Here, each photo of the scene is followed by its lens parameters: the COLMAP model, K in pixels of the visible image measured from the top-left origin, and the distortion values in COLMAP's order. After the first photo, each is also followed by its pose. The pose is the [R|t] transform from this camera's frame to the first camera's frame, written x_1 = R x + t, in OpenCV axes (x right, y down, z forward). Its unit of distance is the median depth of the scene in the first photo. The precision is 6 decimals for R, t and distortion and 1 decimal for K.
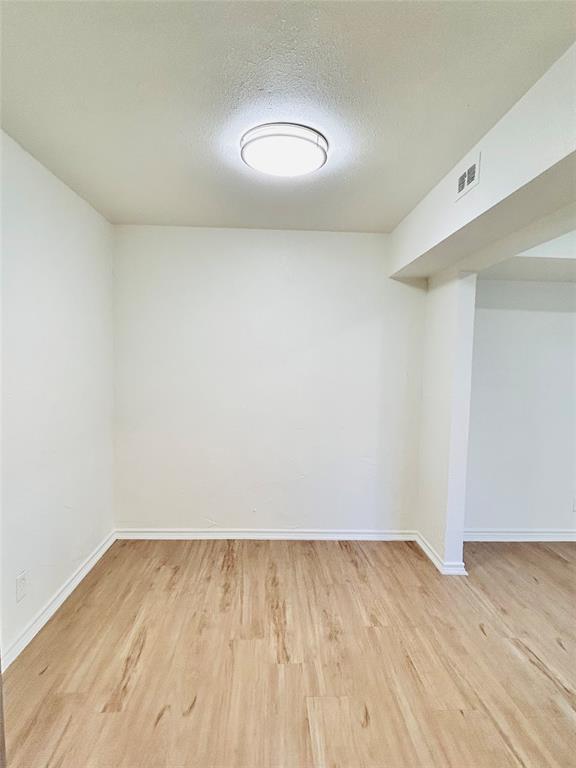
lens RADIAL K [[412.5, 0, 290.3], [0, 412.5, 386.7], [0, 0, 1]] dist [0.000308, 0.001609]
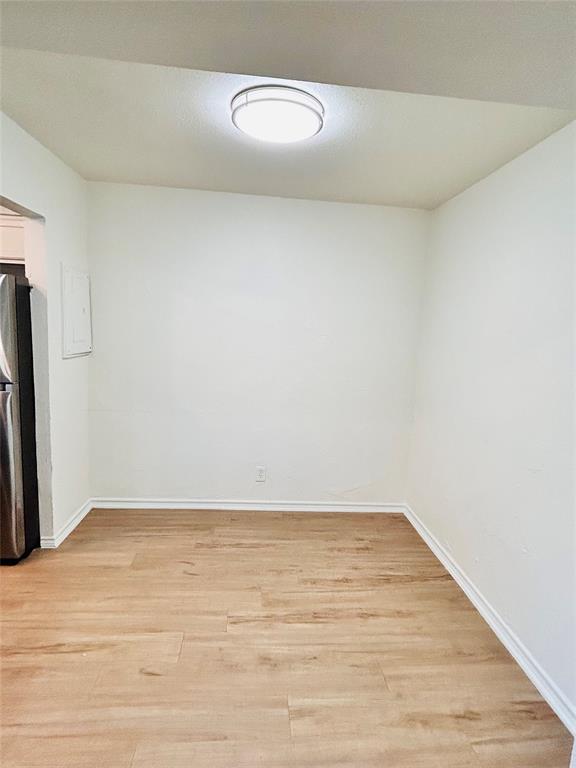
lens RADIAL K [[412.5, 0, 290.3], [0, 412.5, 386.7], [0, 0, 1]] dist [0.000308, 0.001609]
pose [[0.033142, 0.121534, -0.992034, 0.830011], [-0.112921, 0.986679, 0.117106, -0.062406], [0.993051, 0.108140, 0.046424, 0.883812]]
